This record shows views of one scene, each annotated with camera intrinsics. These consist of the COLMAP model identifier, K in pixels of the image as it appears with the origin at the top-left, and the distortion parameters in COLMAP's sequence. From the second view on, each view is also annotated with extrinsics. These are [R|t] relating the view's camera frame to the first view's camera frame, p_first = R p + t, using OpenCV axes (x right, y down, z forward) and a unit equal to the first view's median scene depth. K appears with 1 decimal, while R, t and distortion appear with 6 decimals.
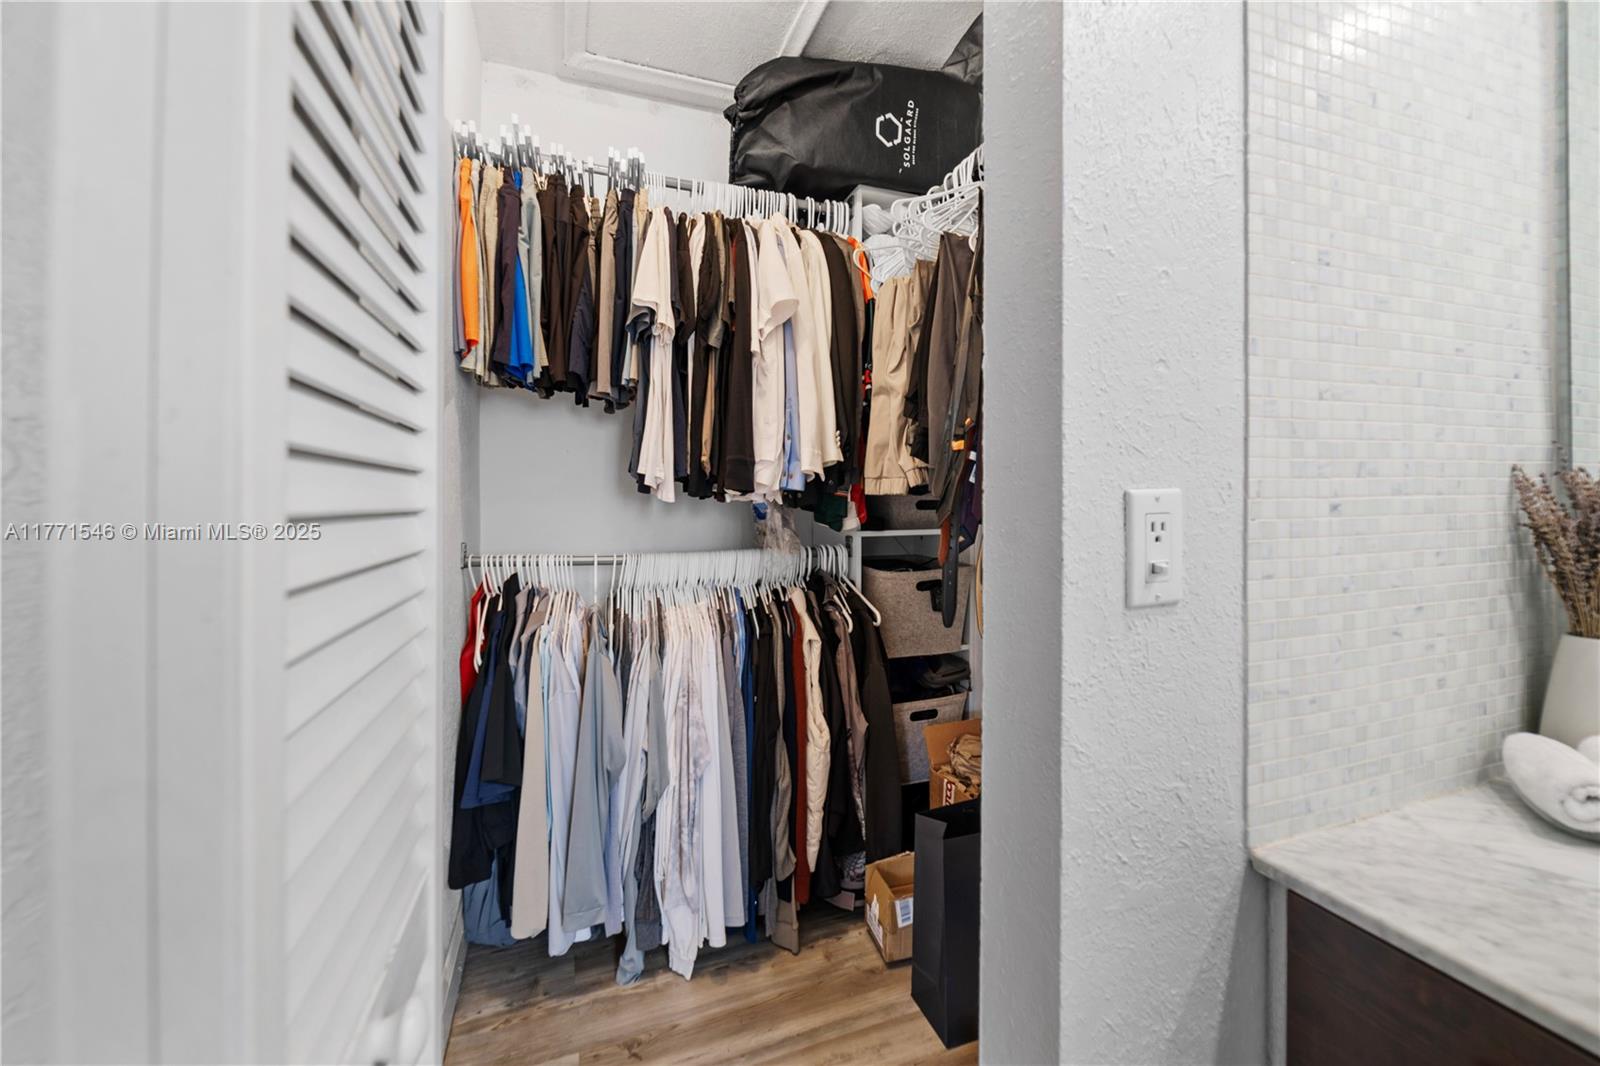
lens RADIAL K [[635.1, 0, 805.0], [0, 635.1, 496.8], [0, 0, 1]] dist [-0.000879, -0.000363]
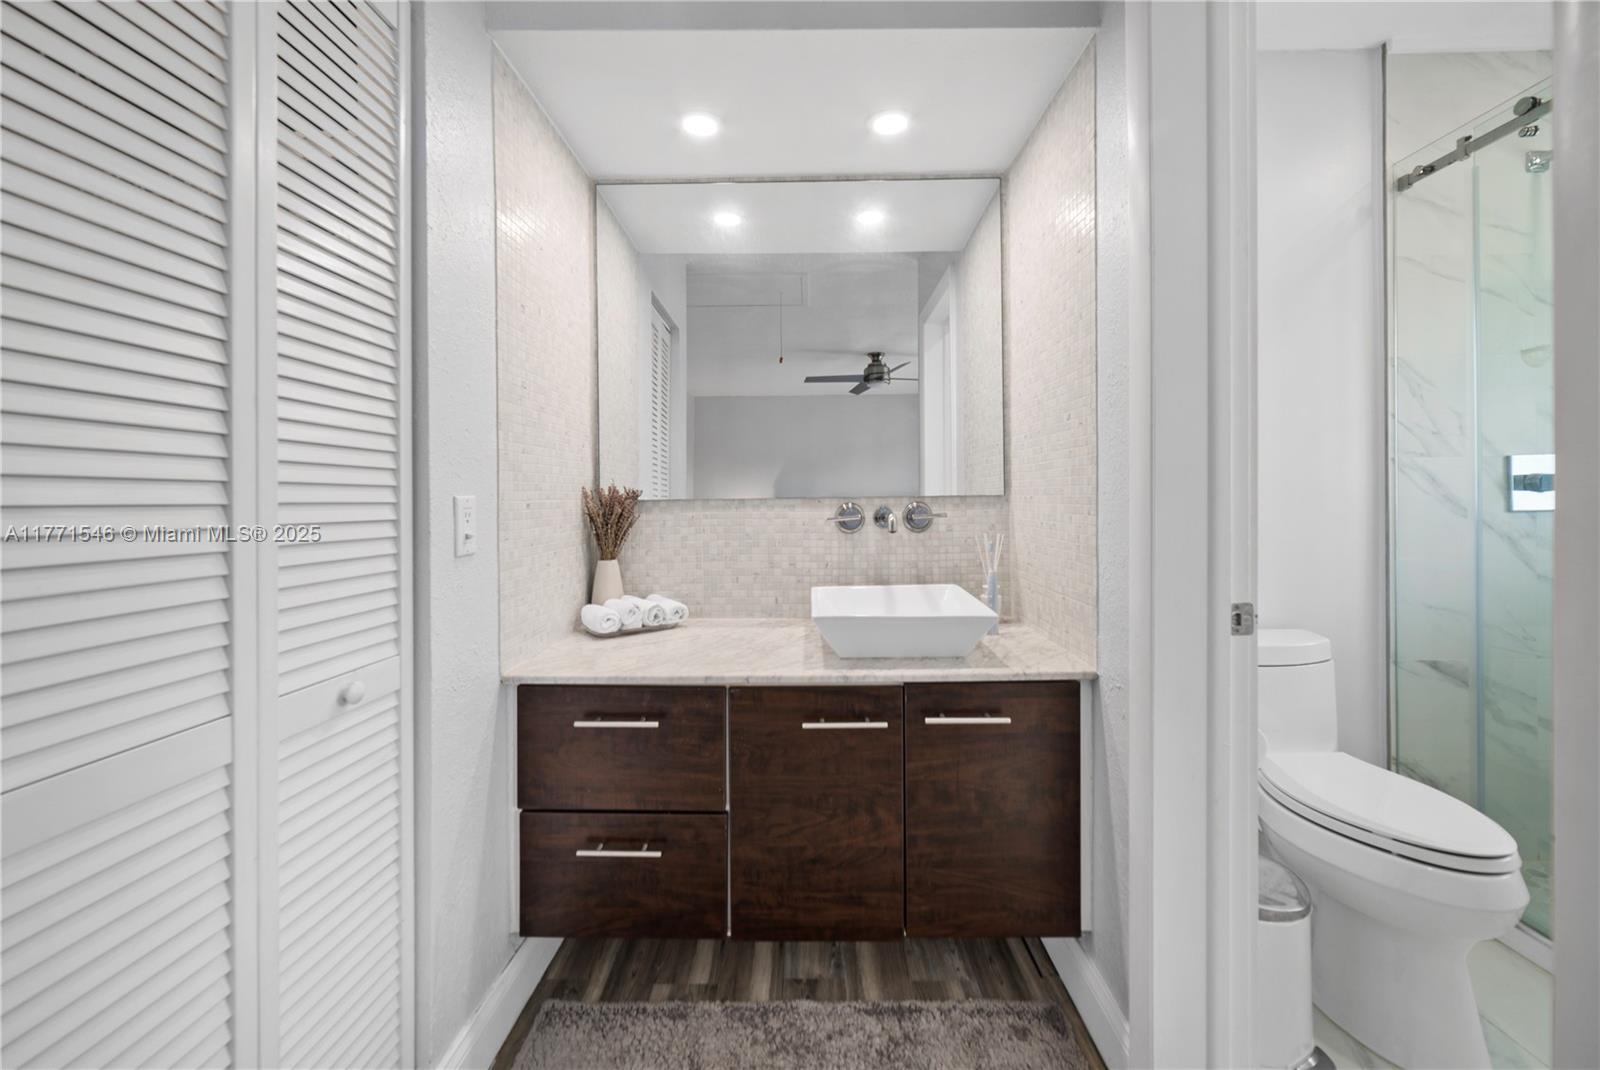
lens RADIAL K [[635.1, 0, 802.6], [0, 635.1, 502.8], [0, 0, 1]] dist [-0.000879, -0.000363]
pose [[0.347413, -0.001241, 0.937711, -0.744053], [0.005575, 0.999984, -0.000742, 0.013204], [-0.937695, 0.005485, 0.347415, -0.523829]]
